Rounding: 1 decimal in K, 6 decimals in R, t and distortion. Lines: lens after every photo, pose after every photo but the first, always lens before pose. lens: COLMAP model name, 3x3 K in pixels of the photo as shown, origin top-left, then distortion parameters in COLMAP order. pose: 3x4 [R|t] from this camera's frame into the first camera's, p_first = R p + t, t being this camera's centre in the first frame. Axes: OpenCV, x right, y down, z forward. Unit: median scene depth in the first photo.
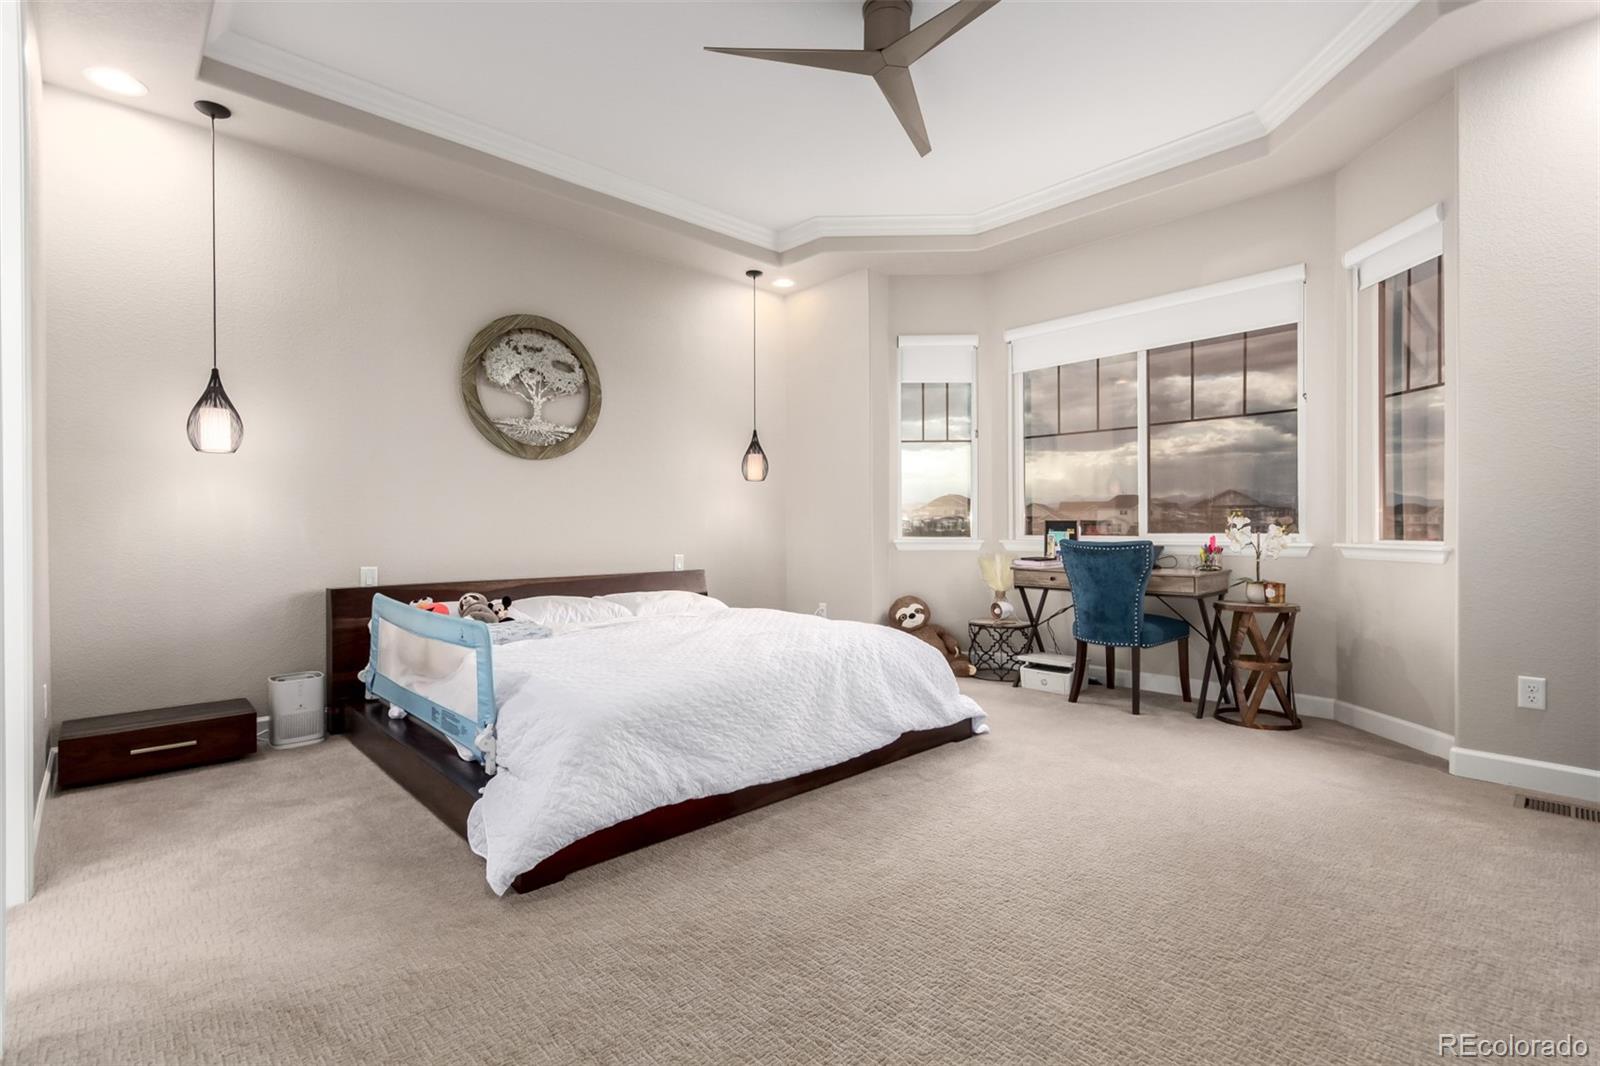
lens RADIAL K [[745.6, 0, 794.7], [0, 745.6, 531.4], [0, 0, 1]] dist [0.015719, -0.000637]
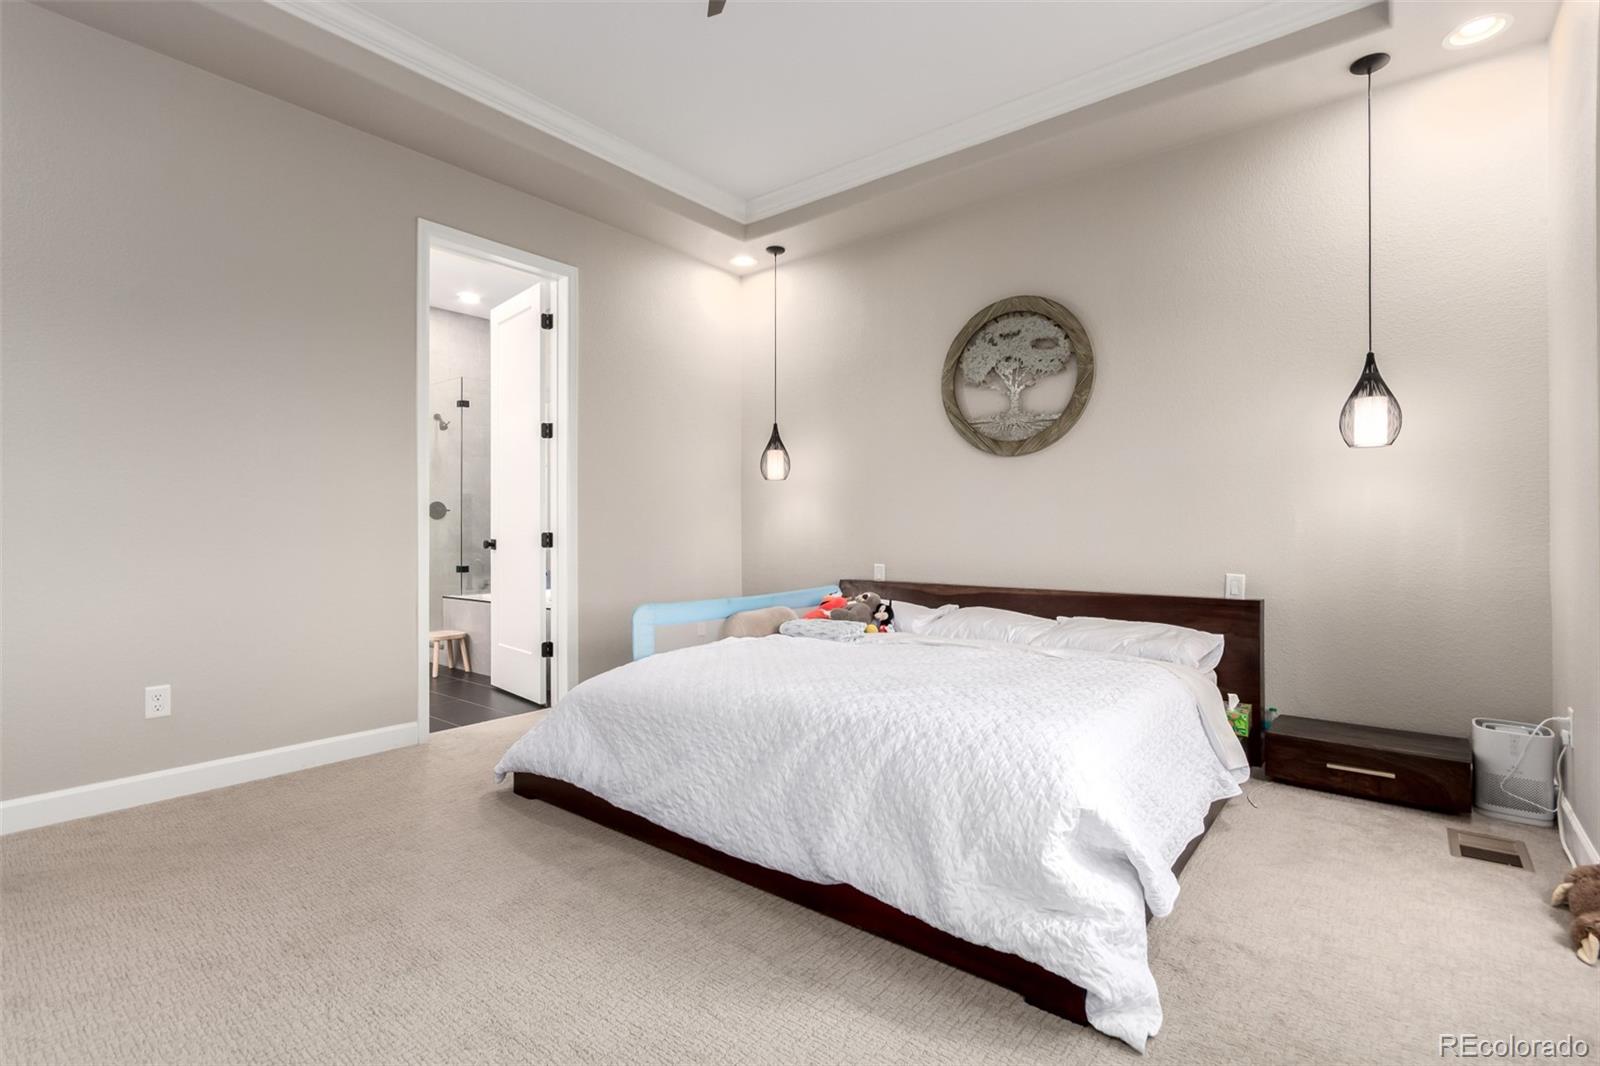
lens RADIAL K [[745.6, 0, 794.3], [0, 745.6, 525.6], [0, 0, 1]] dist [0.015719, -0.000637]
pose [[0.128861, 0.008636, -0.991625, 0.526433], [-0.001304, 0.999963, 0.008539, -0.018485], [0.991662, 0.000192, 0.128867, 0.624926]]
